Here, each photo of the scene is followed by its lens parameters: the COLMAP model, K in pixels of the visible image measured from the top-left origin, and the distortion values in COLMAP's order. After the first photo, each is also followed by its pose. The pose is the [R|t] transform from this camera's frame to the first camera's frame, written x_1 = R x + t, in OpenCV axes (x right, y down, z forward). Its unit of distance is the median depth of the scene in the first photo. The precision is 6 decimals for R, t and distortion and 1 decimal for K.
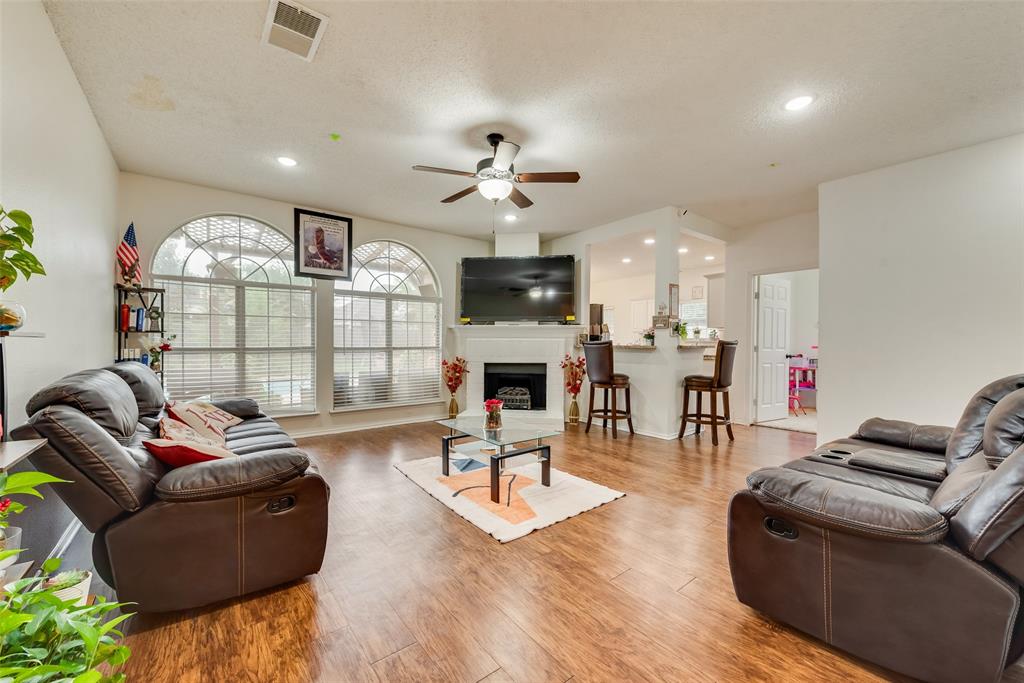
lens RADIAL K [[396.7, 0, 512.5], [0, 396.7, 343.0], [0, 0, 1]] dist [0.006484, -0.002599]
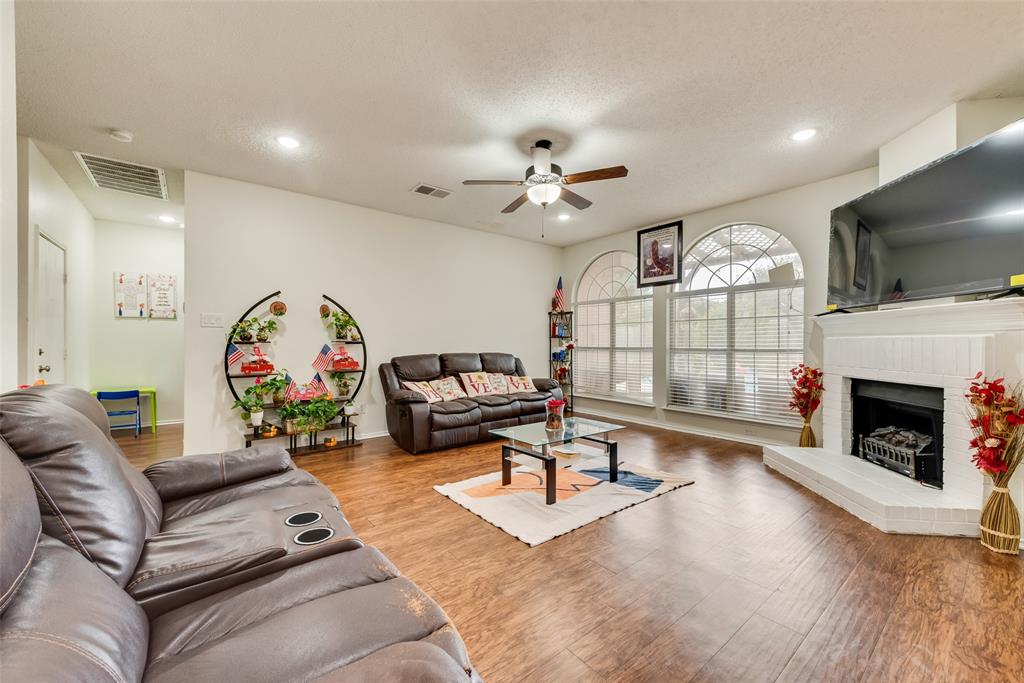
lens RADIAL K [[396.7, 0, 503.0], [0, 396.7, 343.1], [0, 0, 1]] dist [0.006484, -0.002599]
pose [[-0.003125, -0.002333, -0.999992, 0.606525], [-0.000667, 0.999997, -0.002331, 0.000561], [0.999995, 0.000660, -0.003126, 0.556183]]
